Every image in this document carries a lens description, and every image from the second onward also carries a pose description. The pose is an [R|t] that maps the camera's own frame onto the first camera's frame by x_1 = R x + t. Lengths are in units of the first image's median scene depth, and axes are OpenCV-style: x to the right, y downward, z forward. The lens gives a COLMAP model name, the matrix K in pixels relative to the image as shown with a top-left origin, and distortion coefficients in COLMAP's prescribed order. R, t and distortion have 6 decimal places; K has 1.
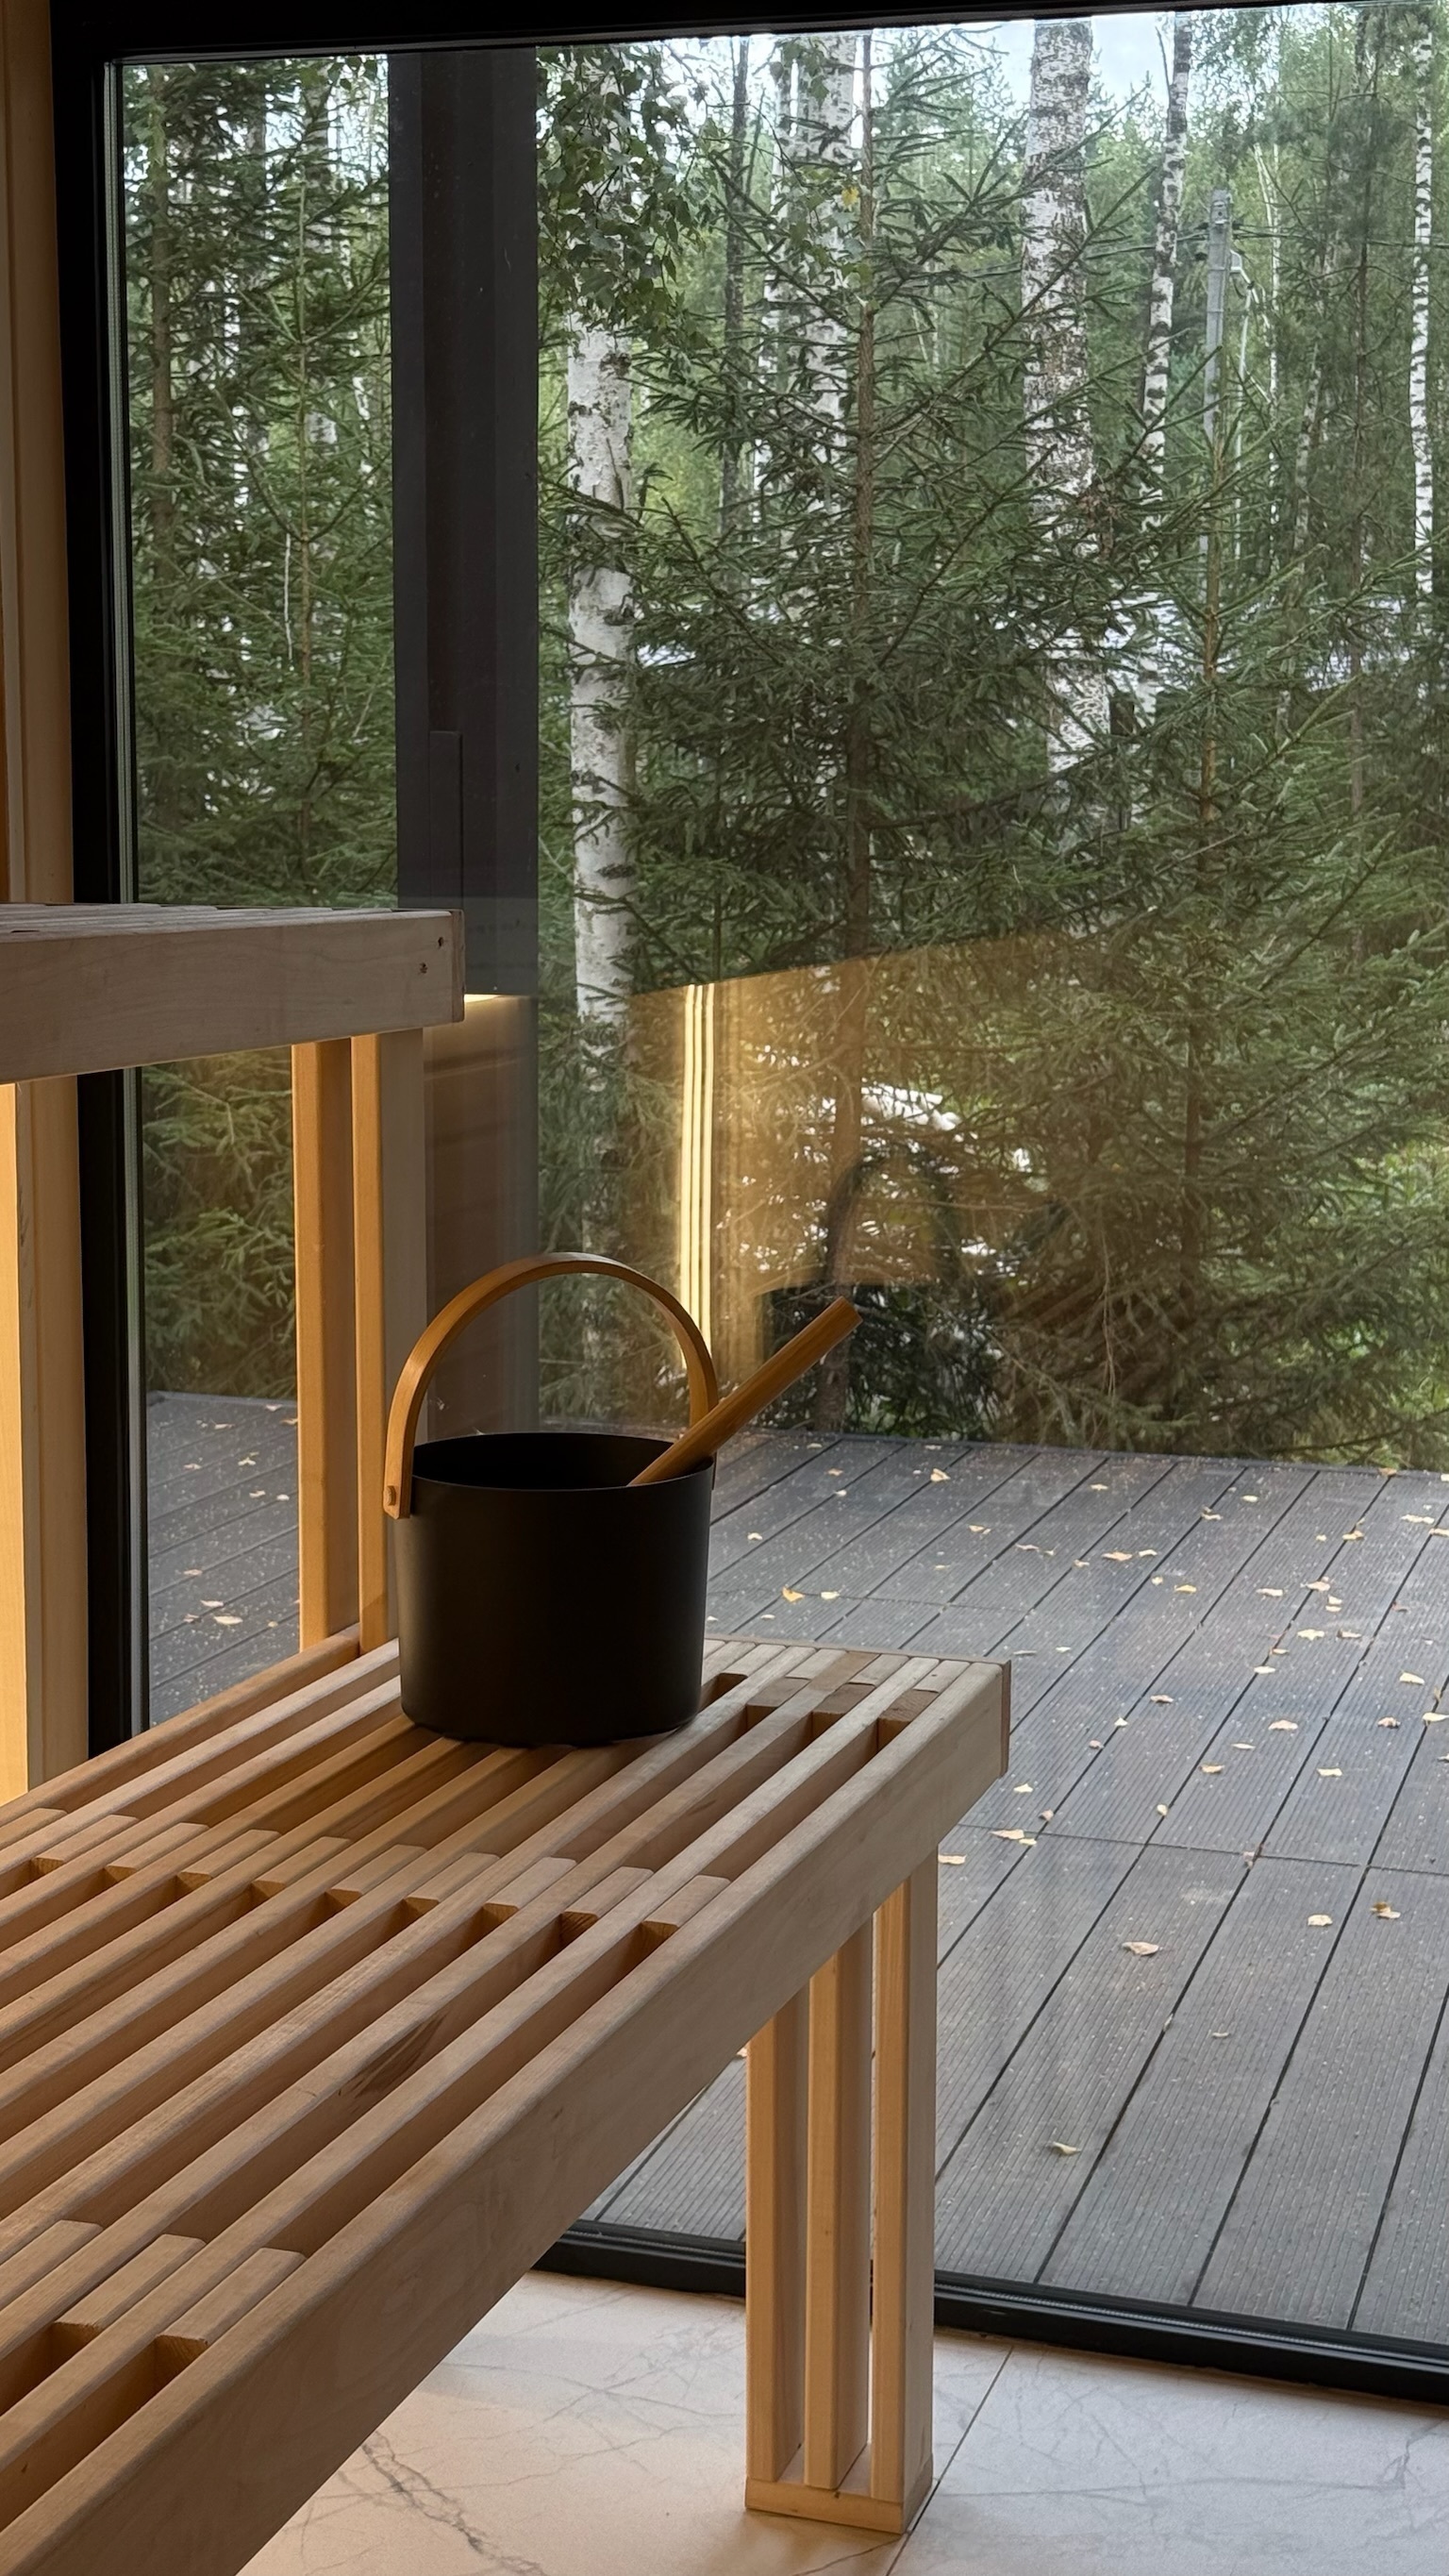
lens RADIAL K [[3531.4, 0, 724.5], [0, 3531.4, 1288.0], [0, 0, 1]] dist [0.152696, -0.064551]
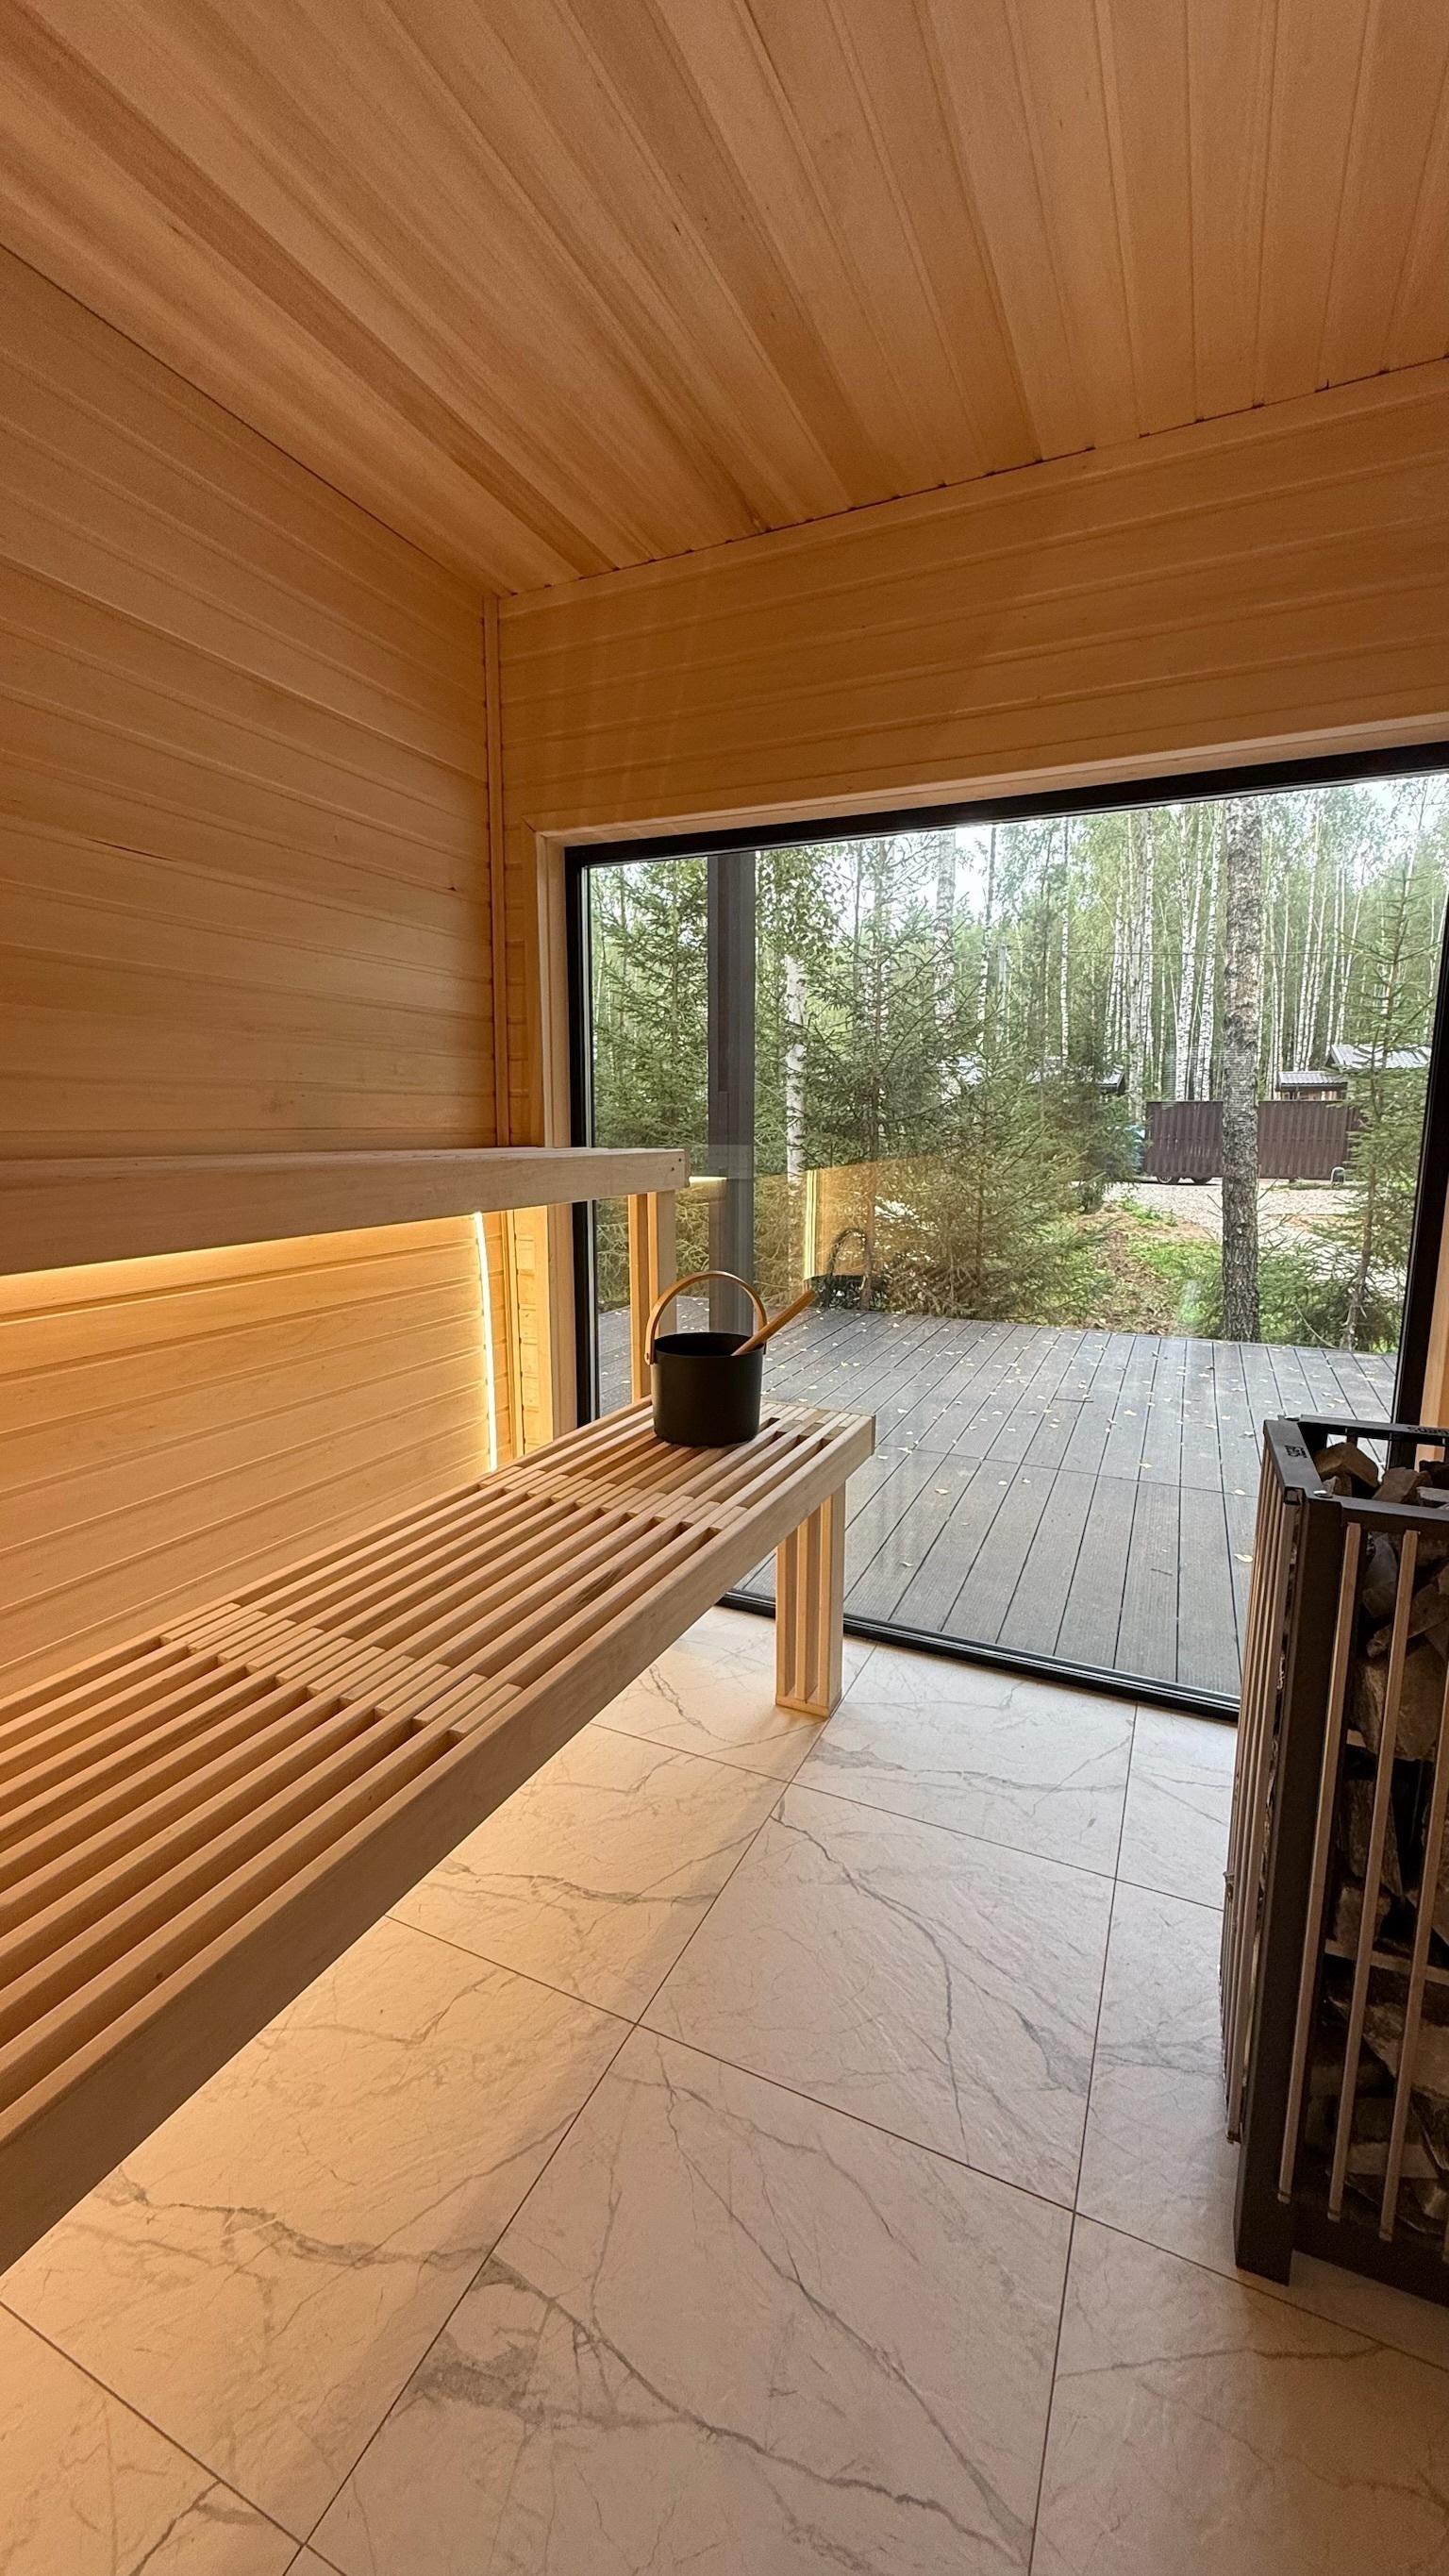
lens RADIAL K [[1031.8, 0, 716.3], [0, 1031.8, 1277.9], [0, 0, 1]] dist [0.001869, 0.000212]
pose [[0.991703, 0.014807, -0.127694, 0.052527], [-0.012482, 0.999742, 0.018989, -0.016498], [0.127942, -0.017238, 0.991632, 0.152606]]
